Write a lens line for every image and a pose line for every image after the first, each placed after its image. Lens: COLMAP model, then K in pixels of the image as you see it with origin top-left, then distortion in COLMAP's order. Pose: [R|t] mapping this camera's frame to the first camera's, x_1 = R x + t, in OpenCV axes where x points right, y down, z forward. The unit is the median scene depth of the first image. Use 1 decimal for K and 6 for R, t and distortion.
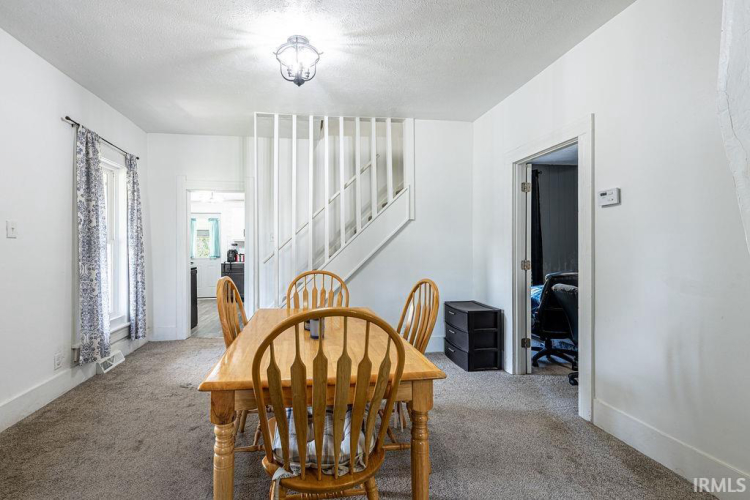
lens RADIAL K [[338.4, 0, 374.8], [0, 338.4, 258.5], [0, 0, 1]] dist [0.001322, 0.000391]
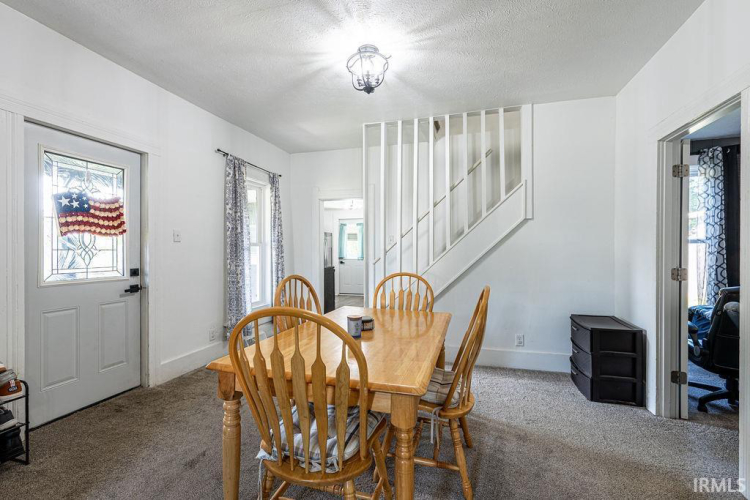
lens RADIAL K [[337.1, 0, 375.7], [0, 337.1, 261.7], [0, 0, 1]] dist [-0.000320, -0.000196]
pose [[0.913820, 0.018367, -0.405703, 0.136618], [-0.017300, 0.999831, 0.006298, -0.001430], [0.405750, 0.001263, 0.913983, 0.041254]]
